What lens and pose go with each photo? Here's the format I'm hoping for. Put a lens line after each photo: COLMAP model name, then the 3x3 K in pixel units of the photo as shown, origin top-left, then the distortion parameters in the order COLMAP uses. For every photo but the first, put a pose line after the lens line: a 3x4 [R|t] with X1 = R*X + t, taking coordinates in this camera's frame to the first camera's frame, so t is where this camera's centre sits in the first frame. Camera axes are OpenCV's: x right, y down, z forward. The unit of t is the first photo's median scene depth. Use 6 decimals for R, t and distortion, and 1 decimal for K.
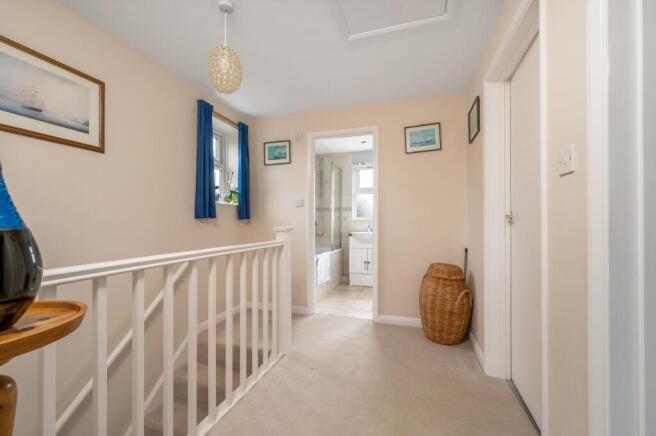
lens RADIAL K [[259.9, 0, 327.8], [0, 259.9, 219.9], [0, 0, 1]] dist [0.010635, 0.000117]
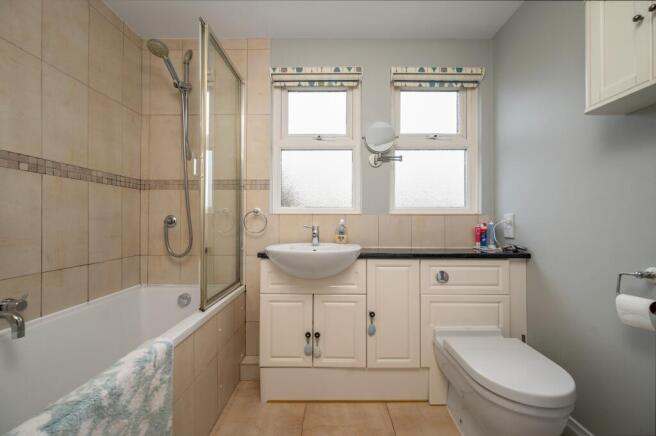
lens RADIAL K [[259.9, 0, 329.2], [0, 259.9, 218.0], [0, 0, 1]] dist [0.010635, 0.000117]
pose [[0.954589, 0.004719, 0.297888, 0.065779], [-0.005656, 0.999981, 0.002285, 0.006460], [-0.297872, -0.003866, 0.954598, 0.641925]]
